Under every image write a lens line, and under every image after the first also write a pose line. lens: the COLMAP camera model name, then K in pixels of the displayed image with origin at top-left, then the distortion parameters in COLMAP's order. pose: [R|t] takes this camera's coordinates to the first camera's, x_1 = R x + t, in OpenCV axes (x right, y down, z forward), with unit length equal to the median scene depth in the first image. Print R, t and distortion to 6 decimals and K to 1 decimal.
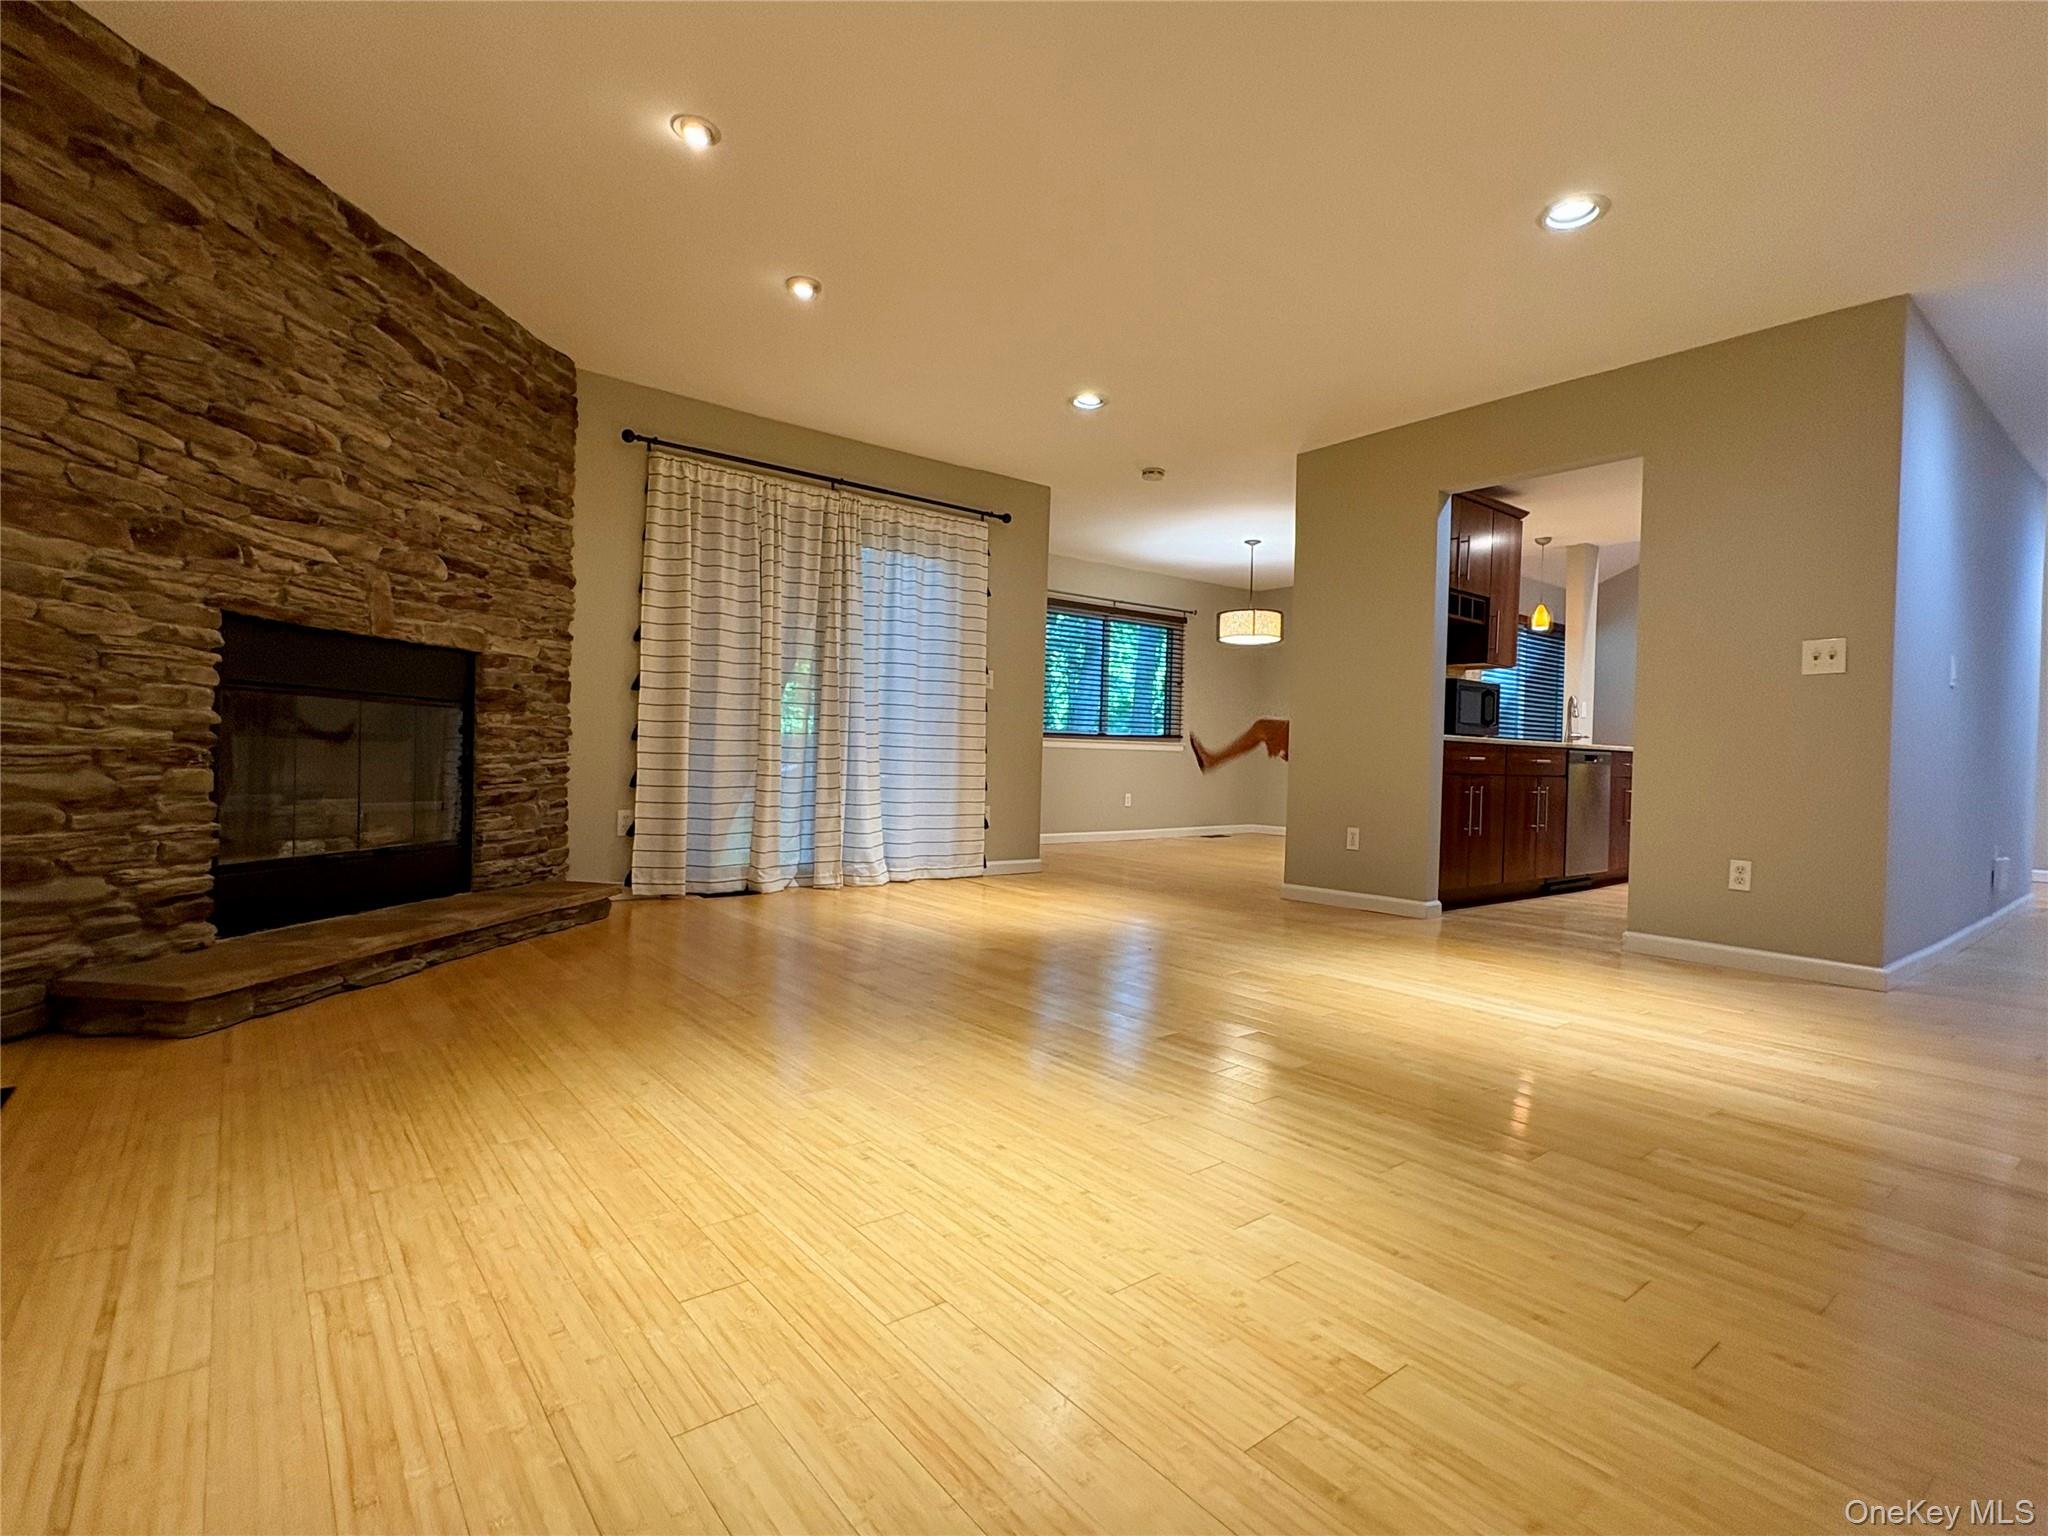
lens RADIAL K [[982.5, 0, 1020.2], [0, 982.5, 766.0], [0, 0, 1]] dist [-0.003233, 0.000086]
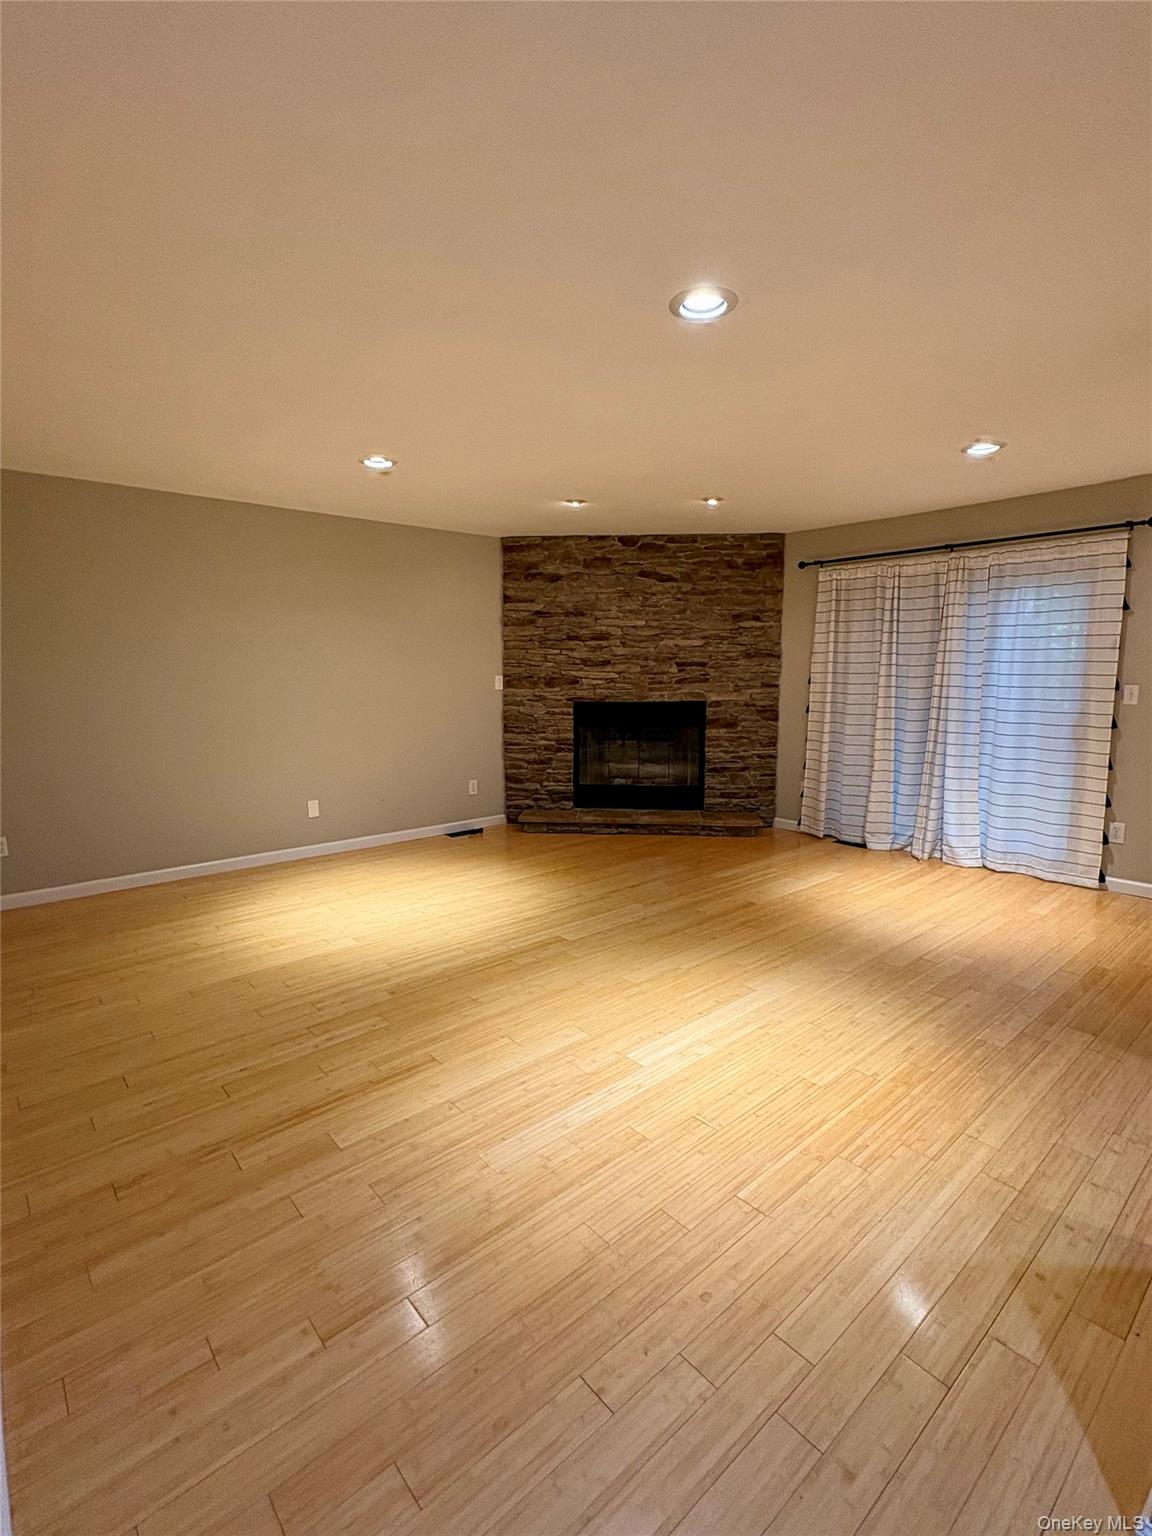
lens RADIAL K [[720.9, 0, 576.4], [0, 720.9, 766.0], [0, 0, 1]] dist [-0.003062, -0.000590]
pose [[0.038156, 0.106294, -0.993602, 1.174020], [-0.004859, 0.994334, 0.106185, -0.161607], [0.999260, 0.000777, 0.038456, 0.755339]]
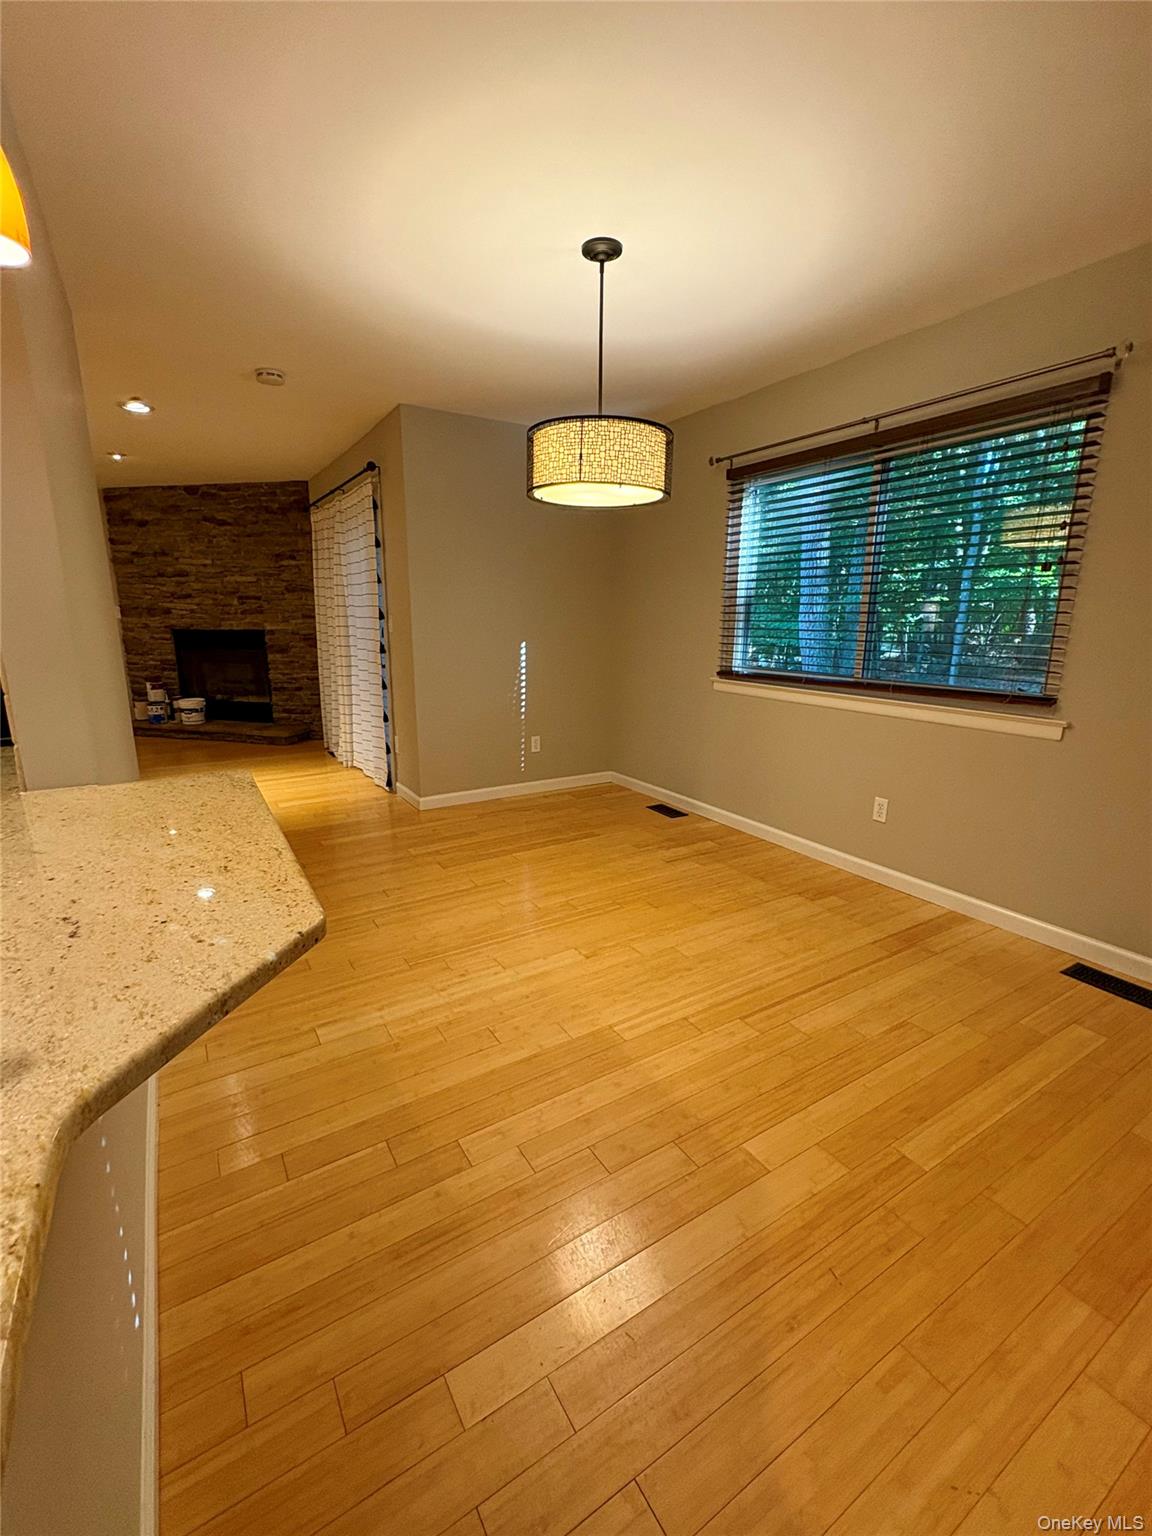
lens RADIAL K [[664.4, 0, 577.4], [0, 664.4, 764.5], [0, 0, 1]] dist [-0.000754, -0.000103]
pose [[-0.118495, 0.194978, -0.973623, 1.247786], [-0.019494, 0.979886, 0.198605, -0.150868], [0.992763, 0.042513, -0.112310, 2.304508]]
